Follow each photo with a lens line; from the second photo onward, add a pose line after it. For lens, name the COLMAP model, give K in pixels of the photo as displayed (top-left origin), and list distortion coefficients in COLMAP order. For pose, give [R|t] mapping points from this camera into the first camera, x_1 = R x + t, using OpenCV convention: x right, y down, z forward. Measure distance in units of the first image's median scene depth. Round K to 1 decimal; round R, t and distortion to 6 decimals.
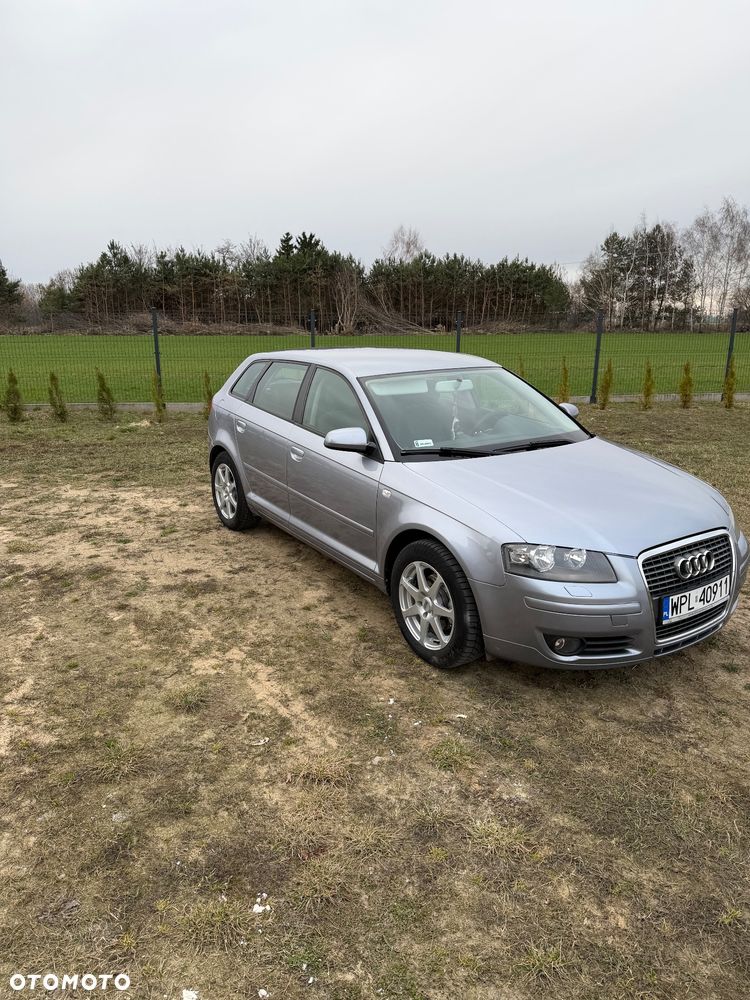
lens RADIAL K [[702.9, 0, 369.4], [0, 702.9, 508.5], [0, 0, 1]] dist [0.109895, -0.173054]
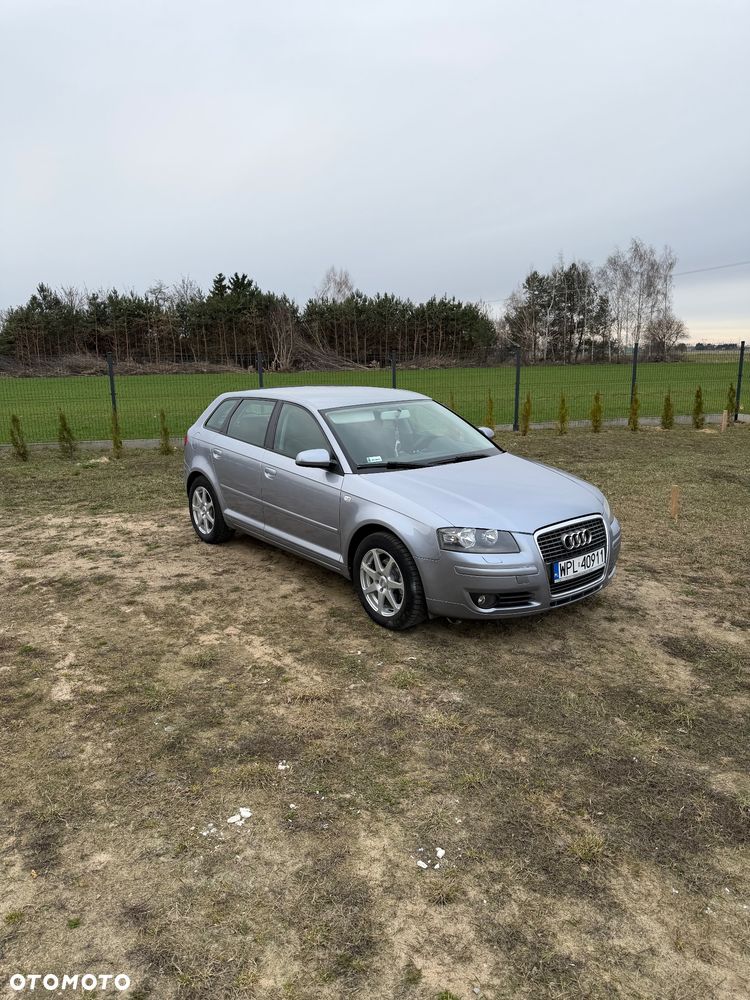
lens RADIAL K [[702.9, 0, 369.4], [0, 702.9, 508.5], [0, 0, 1]] dist [0.109895, -0.173054]
pose [[0.995752, -0.037183, 0.084235, -0.039707], [0.041173, 0.998086, -0.046142, 0.052091], [-0.082358, 0.049414, 0.995377, -0.251595]]
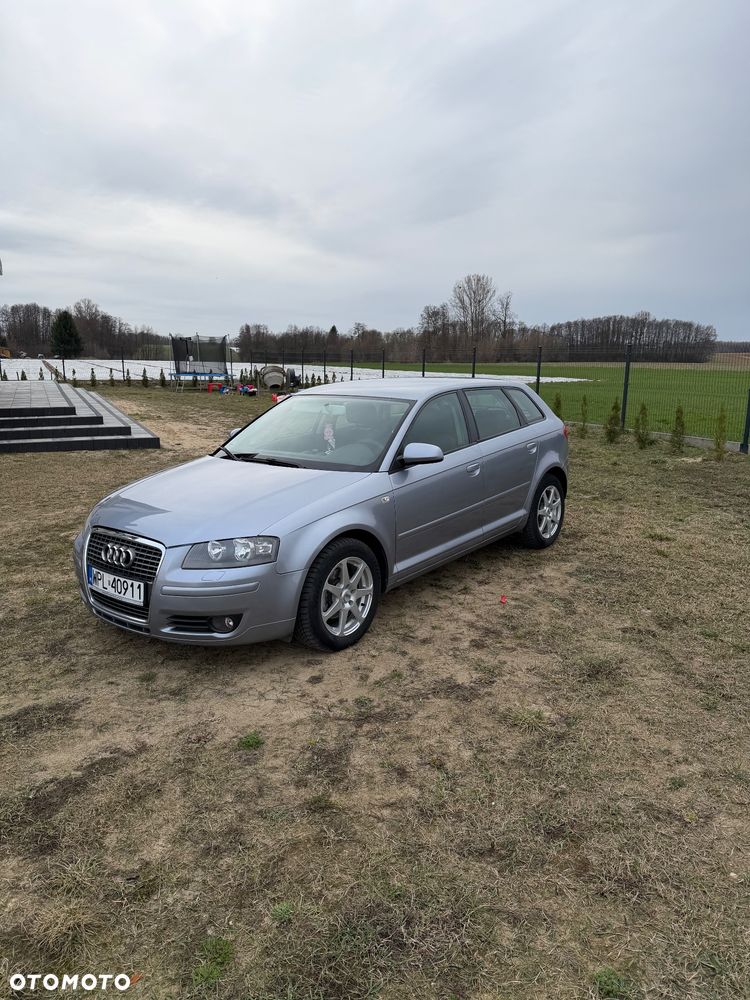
lens RADIAL K [[702.9, 0, 369.4], [0, 702.9, 508.5], [0, 0, 1]] dist [0.109895, -0.173054]
pose [[0.286919, 0.204875, -0.935790, 1.308837], [-0.249052, 0.959225, 0.133645, -0.201919], [0.925014, 0.194715, 0.326245, 0.781514]]
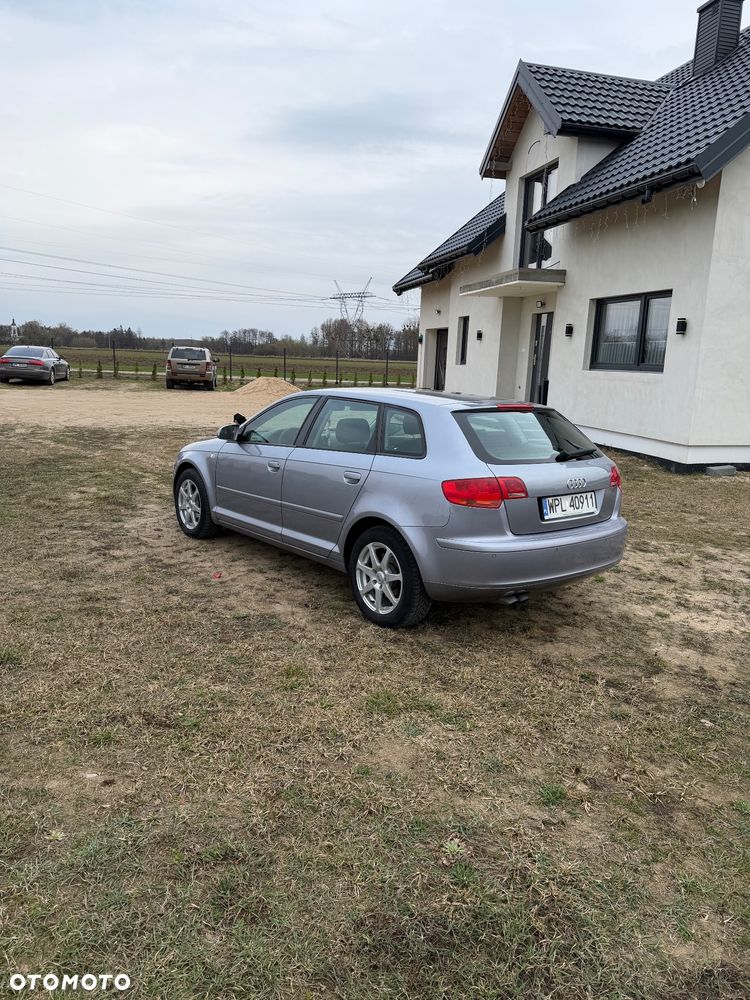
lens RADIAL K [[684.5, 0, 375.0], [0, 684.5, 500.0], [0, 0, 1]] dist [0.049819, -0.039944]
pose [[-0.995593, -0.021478, -0.091287, 0.160783], [-0.059630, 0.896285, 0.439451, -0.649889], [0.072380, 0.442958, -0.893616, 2.464672]]
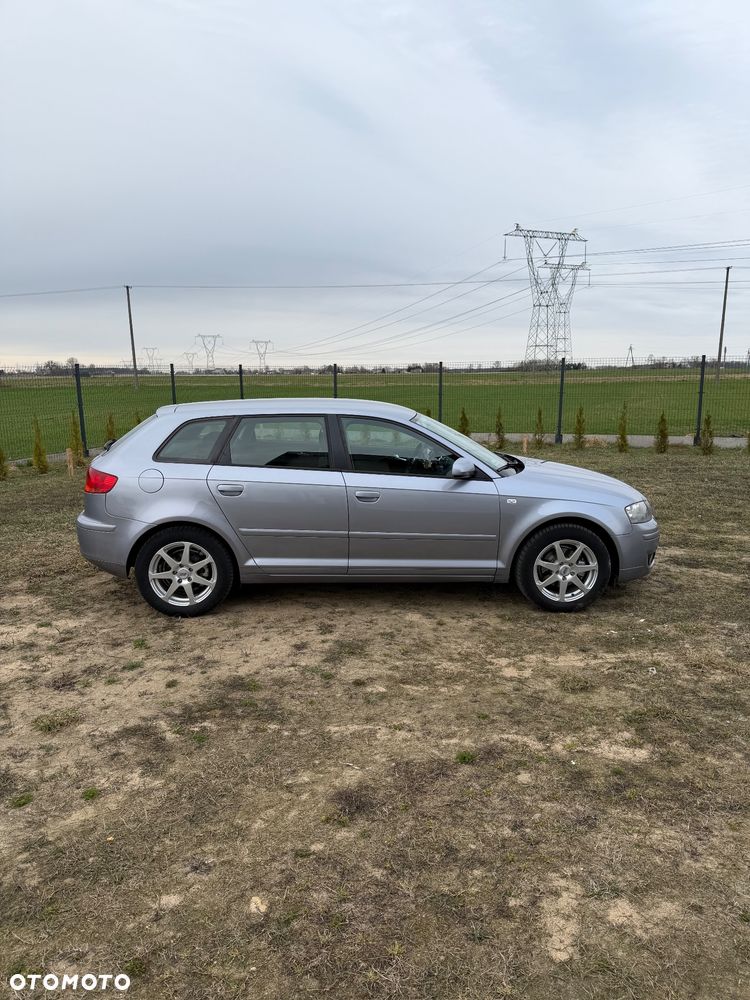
lens RADIAL K [[690.9, 0, 389.0], [0, 690.9, 501.3], [0, 0, 1]] dist [0.159384, -0.229309]
pose [[0.502171, -0.167081, 0.848474, -1.079966], [0.234541, 0.970696, 0.052336, -0.131727], [-0.832355, 0.172720, 0.526643, 0.460468]]
